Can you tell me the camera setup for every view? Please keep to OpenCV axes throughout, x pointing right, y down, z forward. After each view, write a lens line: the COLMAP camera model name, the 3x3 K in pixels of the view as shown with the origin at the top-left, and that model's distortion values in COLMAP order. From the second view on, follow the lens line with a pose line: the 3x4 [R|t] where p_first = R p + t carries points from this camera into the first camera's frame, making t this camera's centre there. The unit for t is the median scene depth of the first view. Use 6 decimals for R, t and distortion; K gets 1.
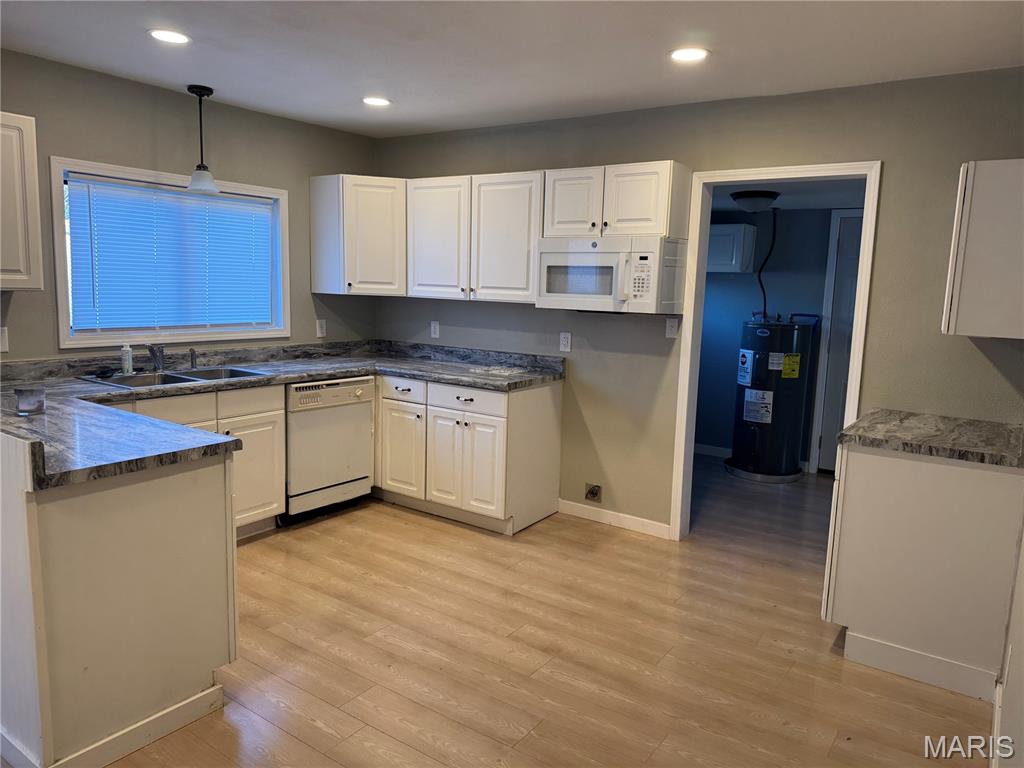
lens RADIAL K [[713.3, 0, 518.7], [0, 713.3, 381.8], [0, 0, 1]] dist [0.128233, -0.177238]
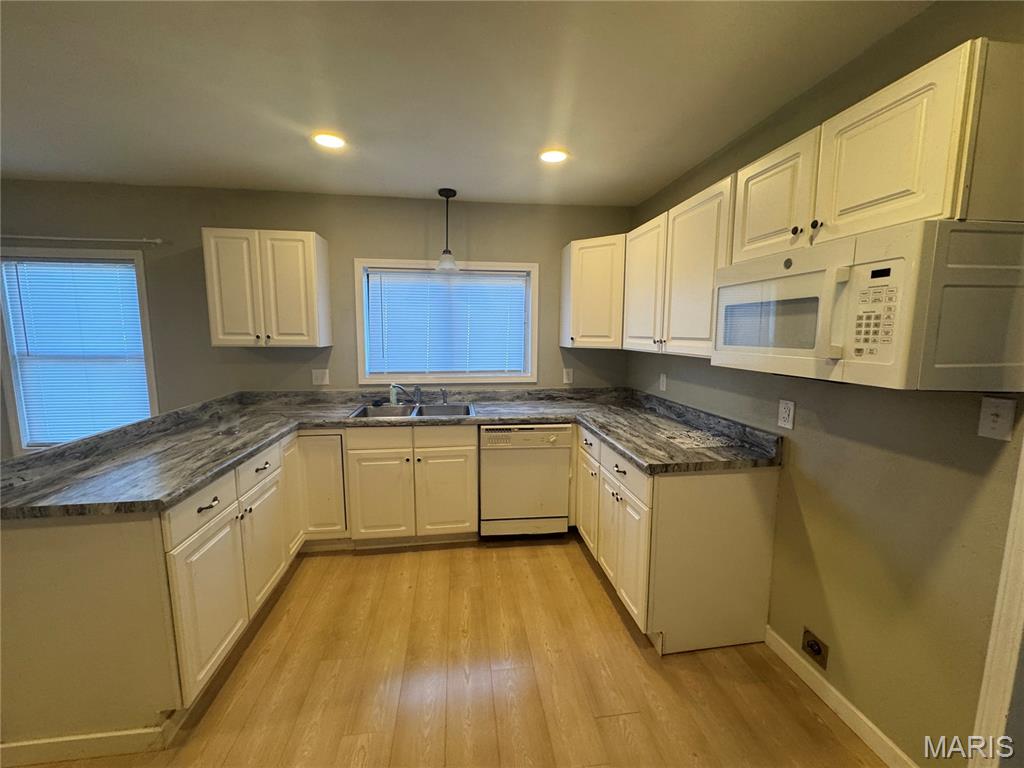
lens RADIAL K [[409.0, 0, 511.1], [0, 409.0, 384.1], [0, 0, 1]] dist [-0.002273, 0.000025]
pose [[0.673020, 0.065221, -0.736743, 0.189449], [-0.085363, 0.996298, 0.010218, -0.070808], [0.734682, 0.056014, 0.676096, 0.565504]]
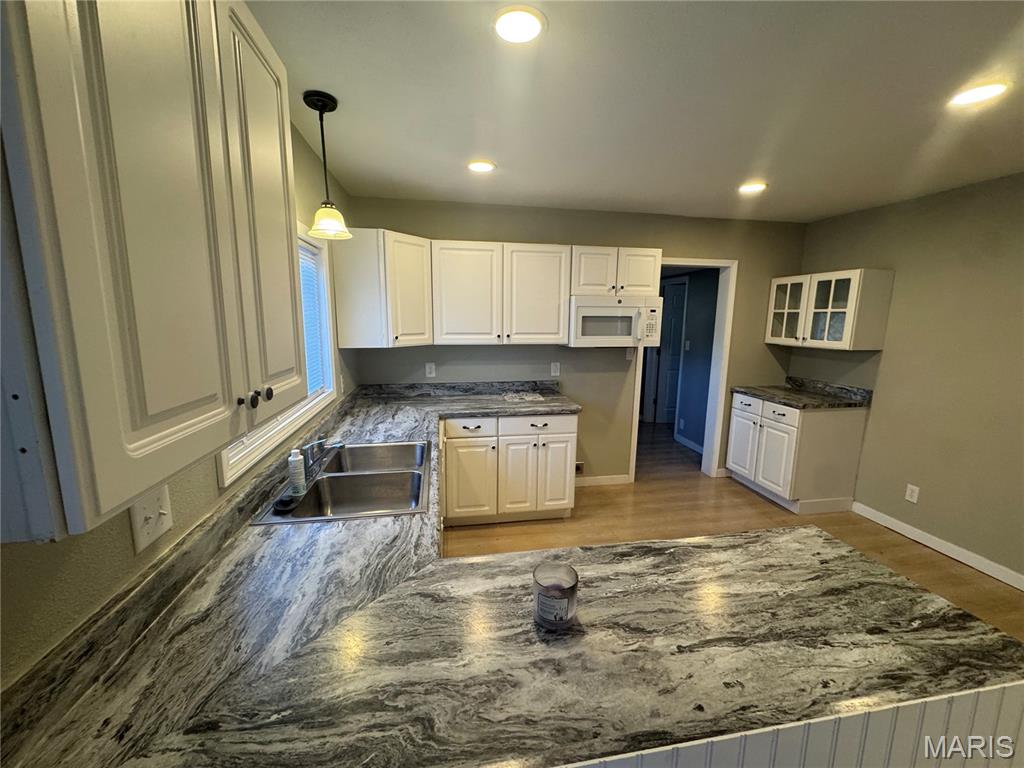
lens RADIAL K [[409.0, 0, 511.1], [0, 409.0, 384.1], [0, 0, 1]] dist [-0.002273, 0.000025]
pose [[0.712089, -0.141520, 0.687679, -0.587956], [0.112678, 0.989814, 0.087019, -0.113378], [-0.692989, 0.015521, 0.720781, 0.518002]]
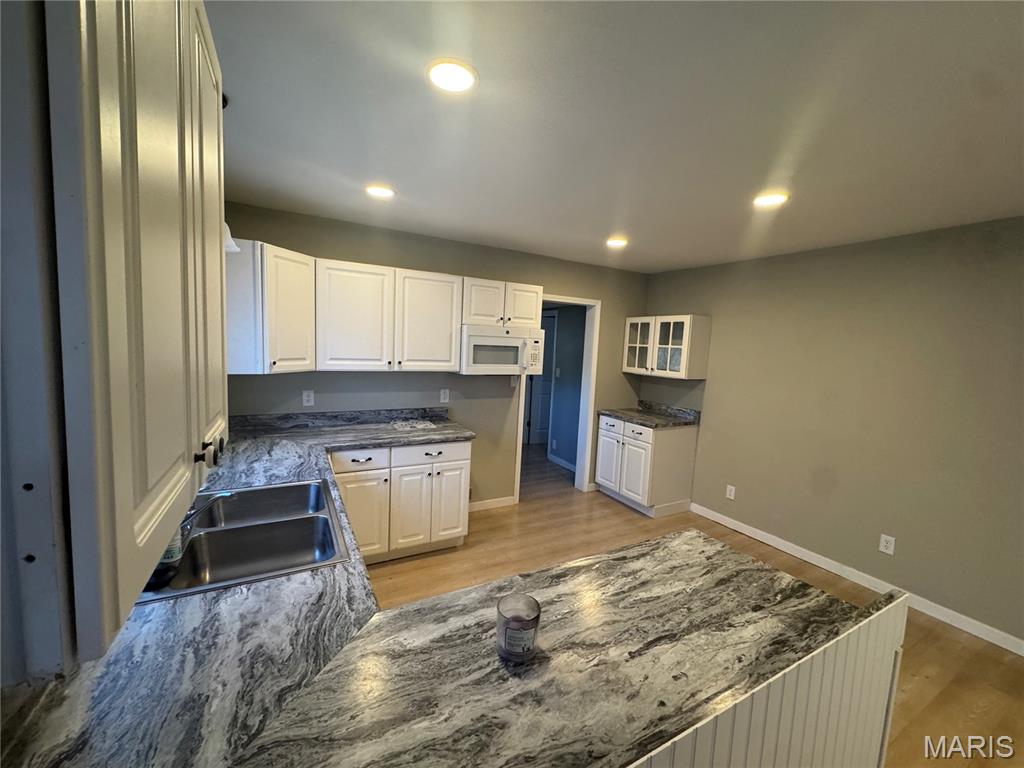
lens RADIAL K [[409.0, 0, 511.1], [0, 409.0, 384.1], [0, 0, 1]] dist [-0.002273, 0.000025]
pose [[0.450826, -0.101978, 0.886768, -0.623129], [0.094691, 0.993310, 0.066090, -0.127307], [-0.887575, 0.054174, 0.457466, 0.553491]]
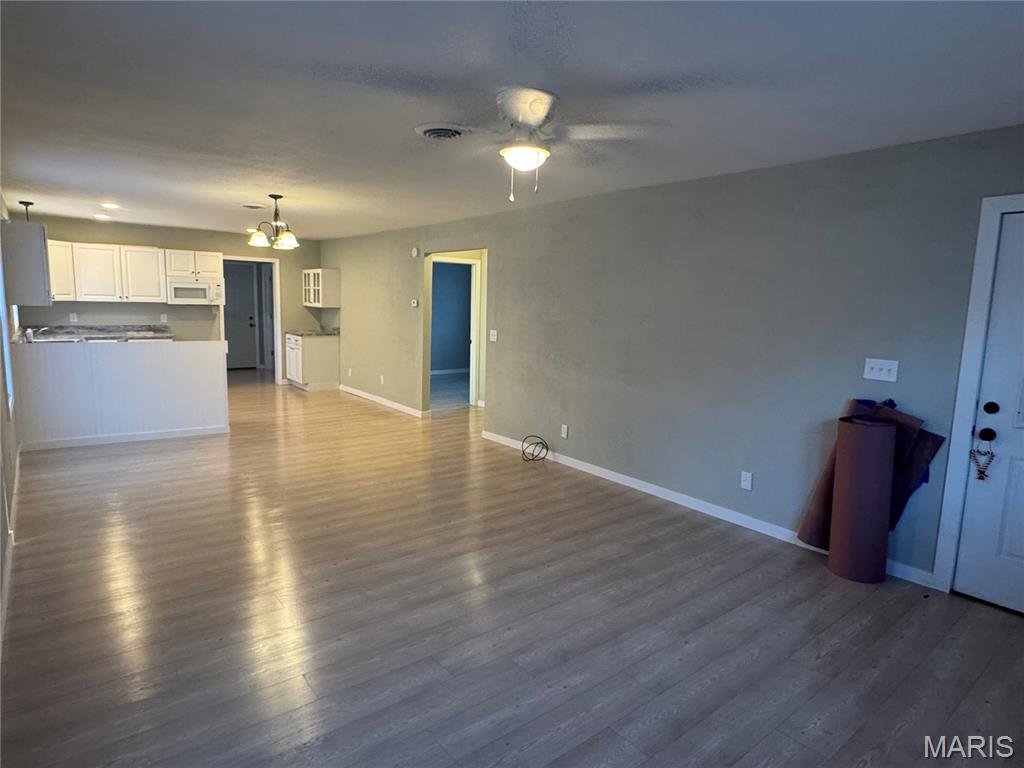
lens RADIAL K [[583.6, 0, 510.0], [0, 583.6, 381.8], [0, 0, 1]] dist [-0.000081, 0.001082]
pose [[0.290203, -0.158768, 0.943703, -1.553263], [0.109838, 0.985150, 0.131964, 0.022957], [-0.950641, 0.065358, 0.303332, -0.700231]]
